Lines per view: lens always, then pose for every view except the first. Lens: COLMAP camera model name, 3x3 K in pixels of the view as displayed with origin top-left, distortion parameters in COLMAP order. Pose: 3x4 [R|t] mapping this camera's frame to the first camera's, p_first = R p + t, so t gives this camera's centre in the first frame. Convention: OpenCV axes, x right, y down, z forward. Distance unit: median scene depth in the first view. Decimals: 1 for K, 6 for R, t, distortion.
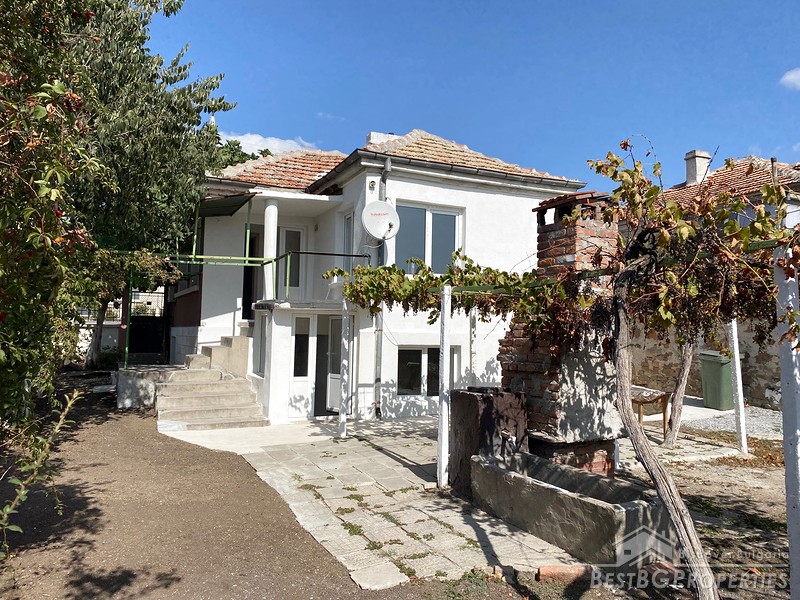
lens RADIAL K [[617.0, 0, 400.0], [0, 617.0, 300.0], [0, 0, 1]] dist [0.059420, -0.074481]
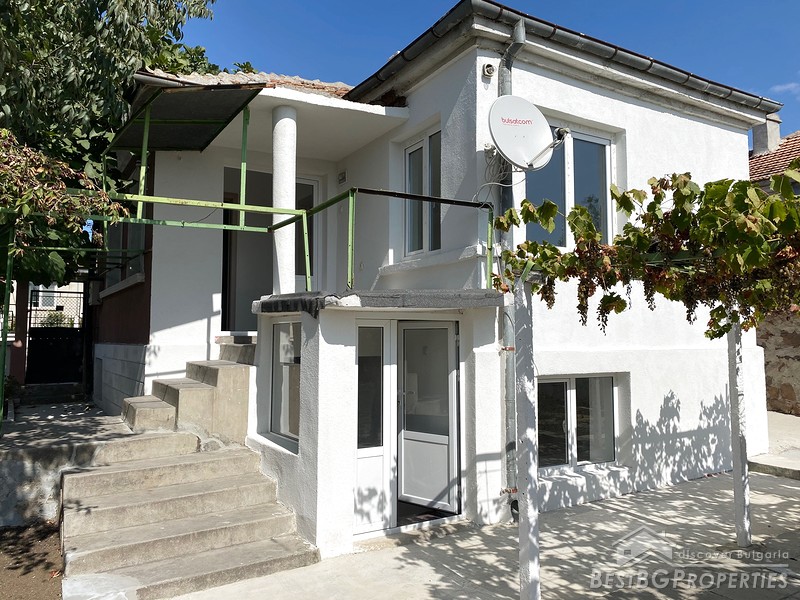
lens RADIAL K [[613.6, 0, 388.6], [0, 613.6, 302.9], [0, 0, 1]] dist [-0.002144, 0.061079]
pose [[0.995472, -0.012273, 0.094264, -0.190252], [0.012762, 0.999908, -0.004591, 0.011837], [-0.094199, 0.005773, 0.995537, 0.513306]]
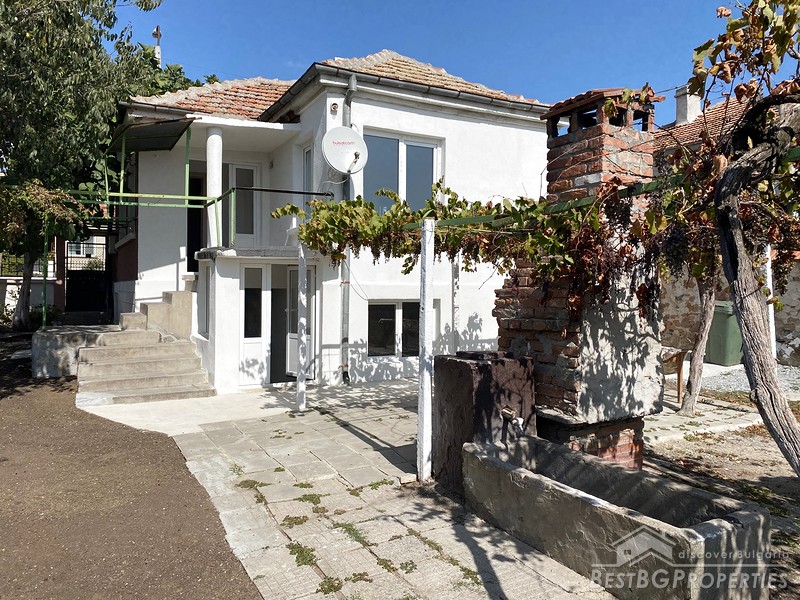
lens RADIAL K [[617.0, 0, 400.0], [0, 617.0, 300.0], [0, 0, 1]] dist [0.059420, -0.074481]
pose [[0.998985, -0.012426, 0.043293, 0.004650], [0.009237, 0.997283, 0.073088, 0.012423], [-0.044083, -0.072614, 0.996385, 0.148122]]
